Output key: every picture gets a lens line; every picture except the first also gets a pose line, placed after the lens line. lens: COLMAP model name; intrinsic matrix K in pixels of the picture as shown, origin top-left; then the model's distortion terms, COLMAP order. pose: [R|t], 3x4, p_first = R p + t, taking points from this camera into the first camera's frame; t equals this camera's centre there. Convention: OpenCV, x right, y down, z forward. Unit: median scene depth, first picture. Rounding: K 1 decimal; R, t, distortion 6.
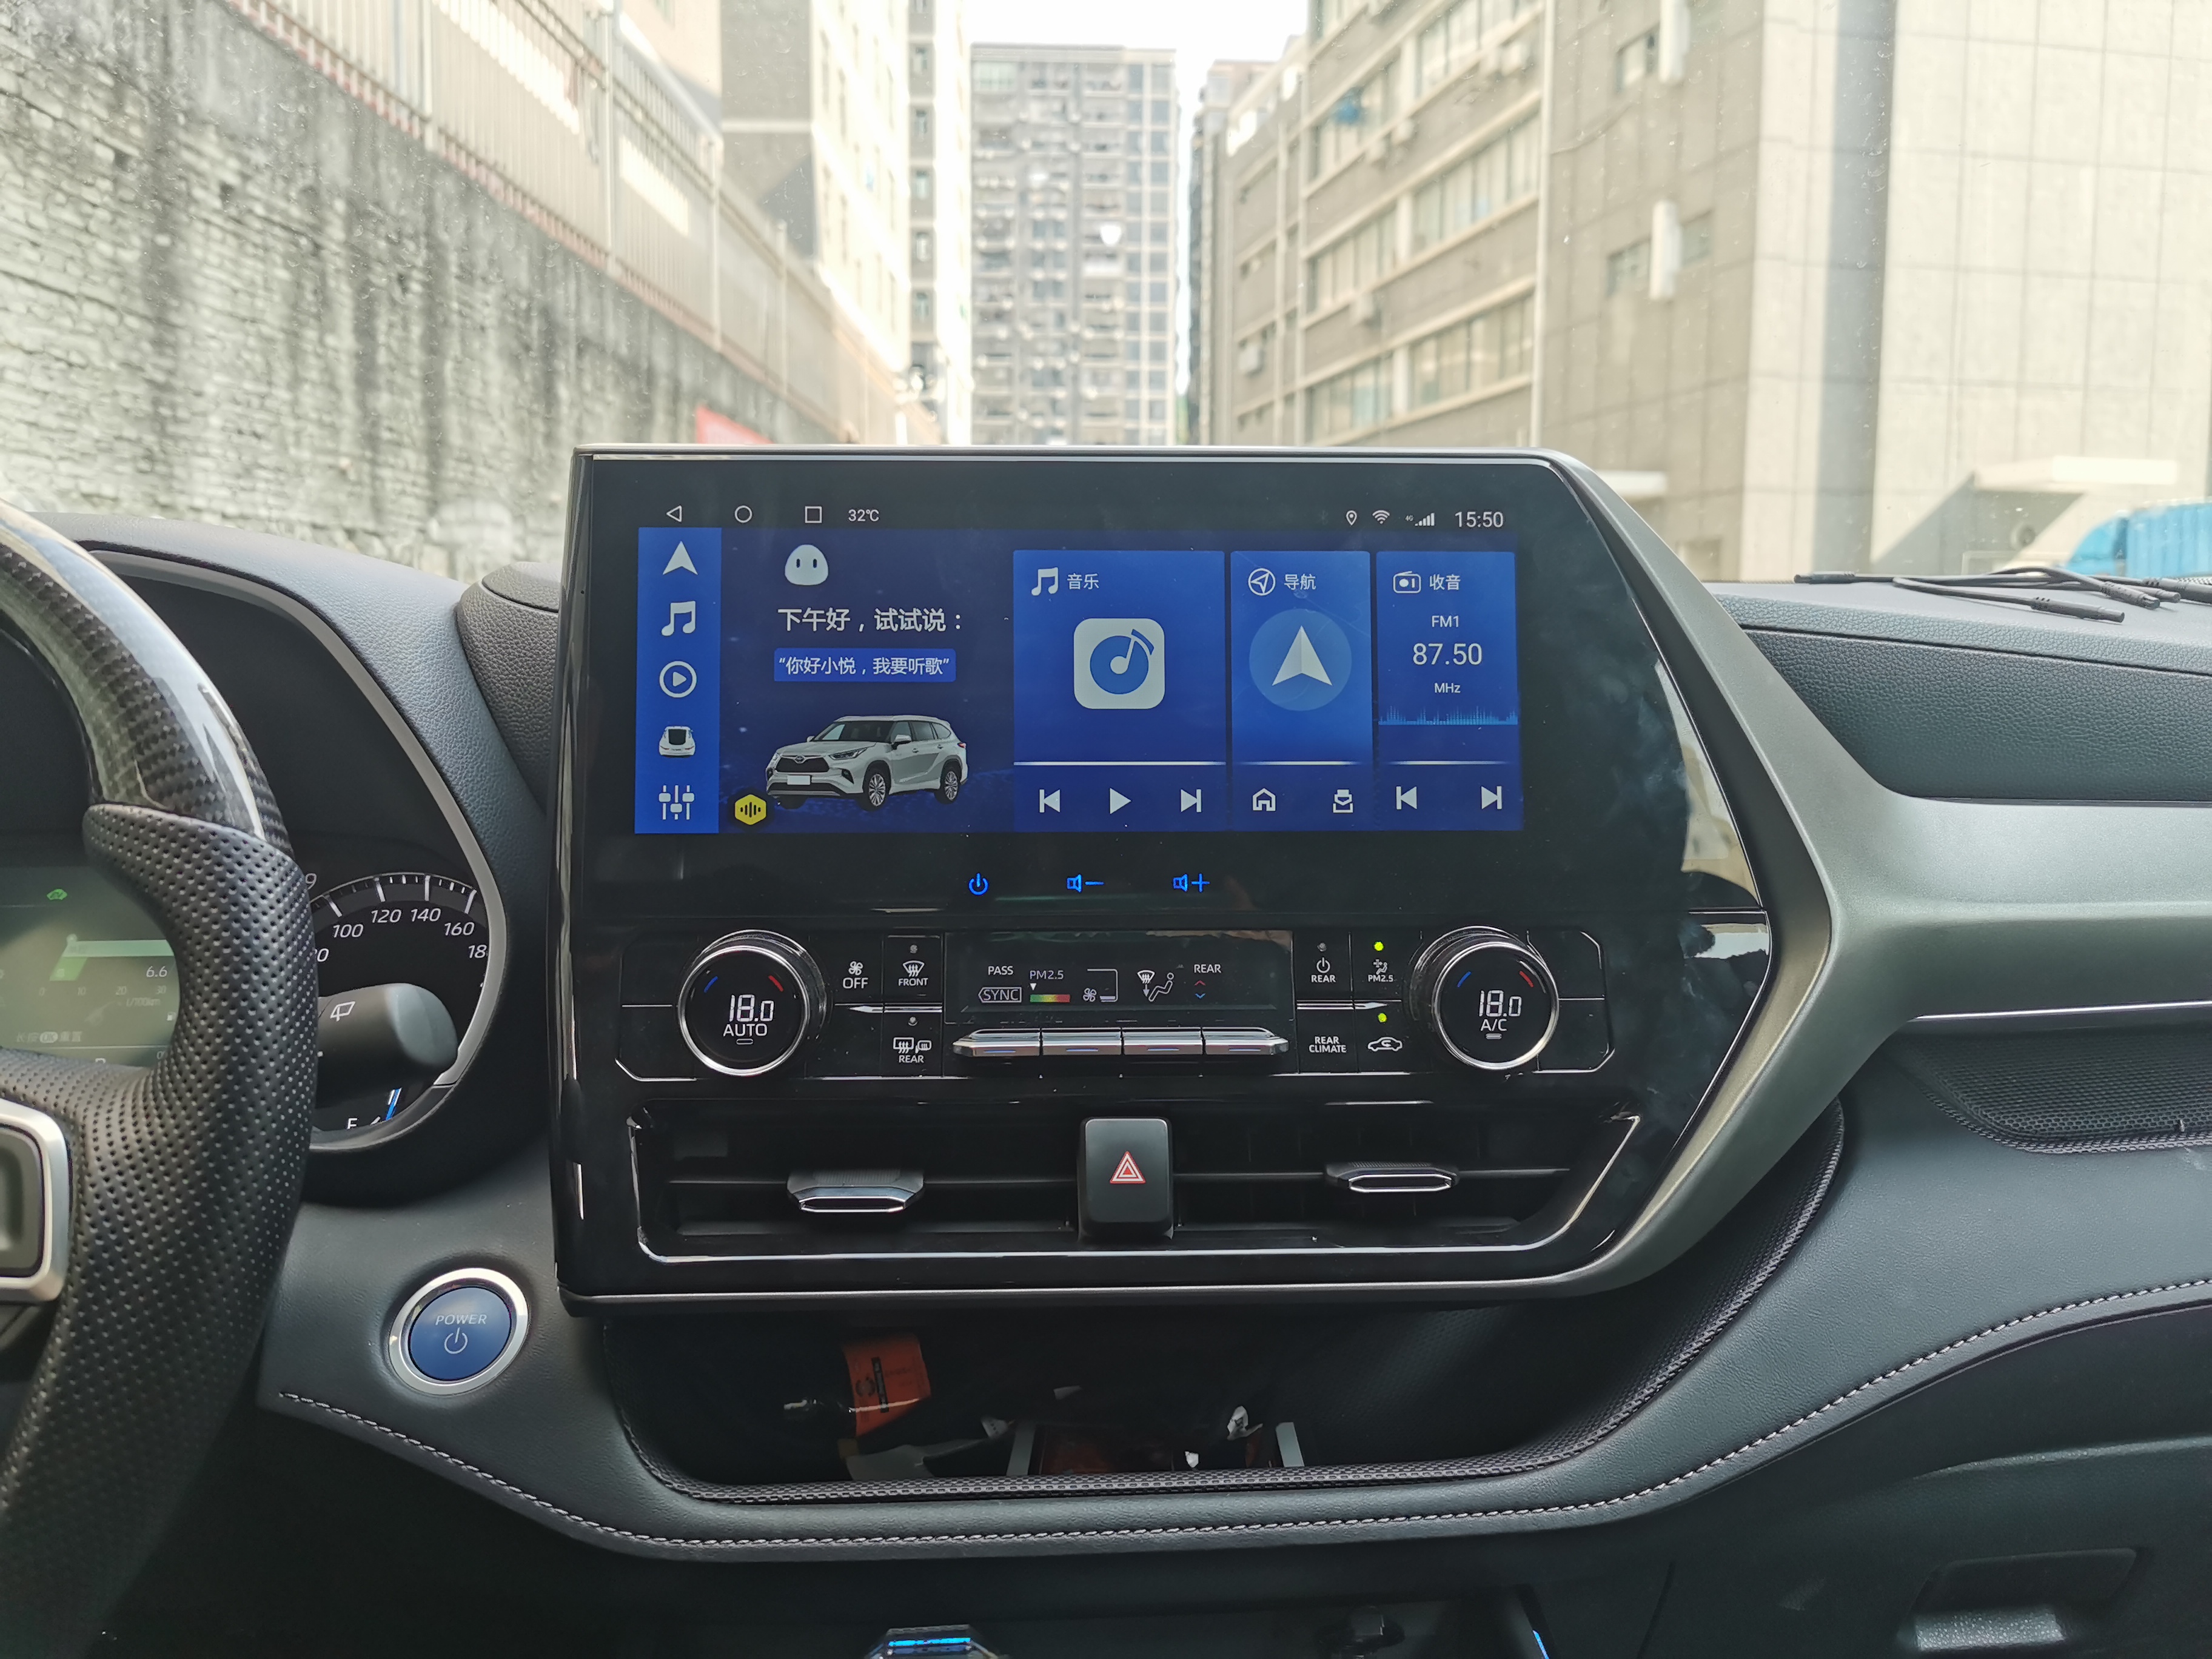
lens RADIAL K [[1672.6, 0, 1106.0], [0, 1672.6, 829.5], [0, 0, 1]] dist [0.052006, -0.090595]
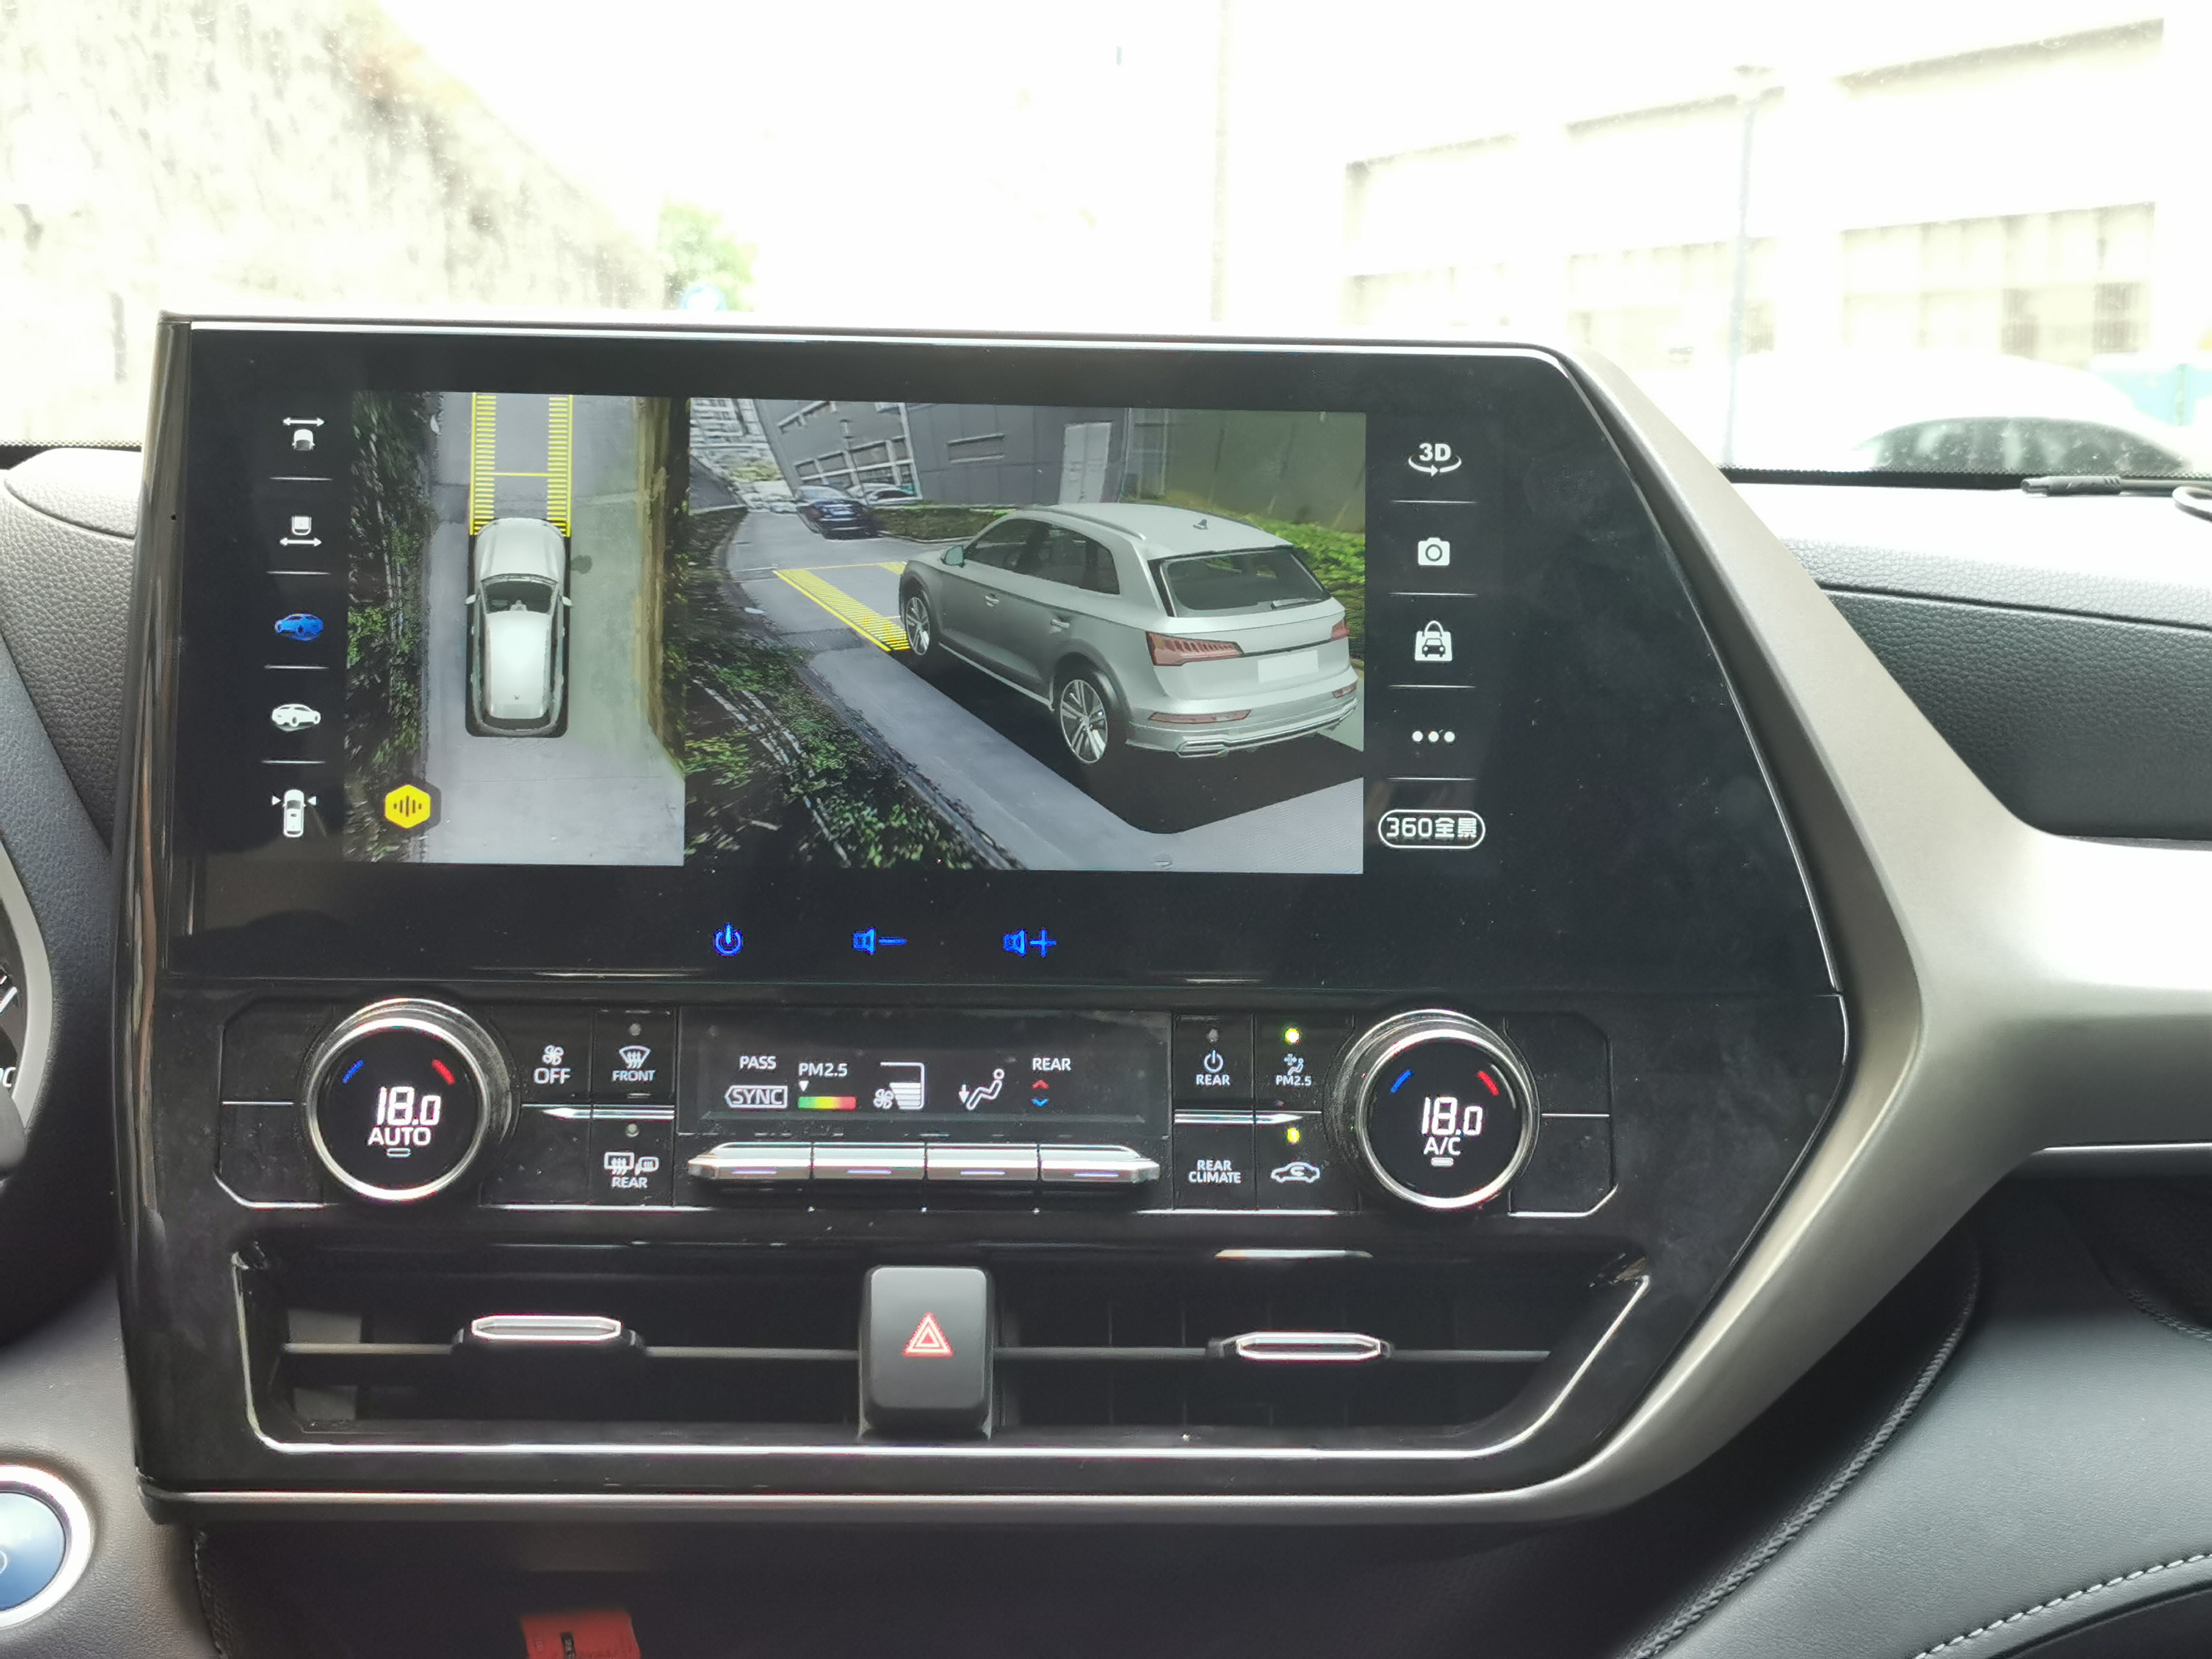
lens RADIAL K [[3893.6, 0, 1150.5], [0, 3893.6, 771.3], [0, 0, 1]] dist [0.118317, -0.935672]
pose [[0.999451, 0.016983, 0.028438, 0.053986], [-0.016417, 0.999665, -0.020025, -0.008402], [-0.028769, 0.019547, 0.999395, -0.655292]]
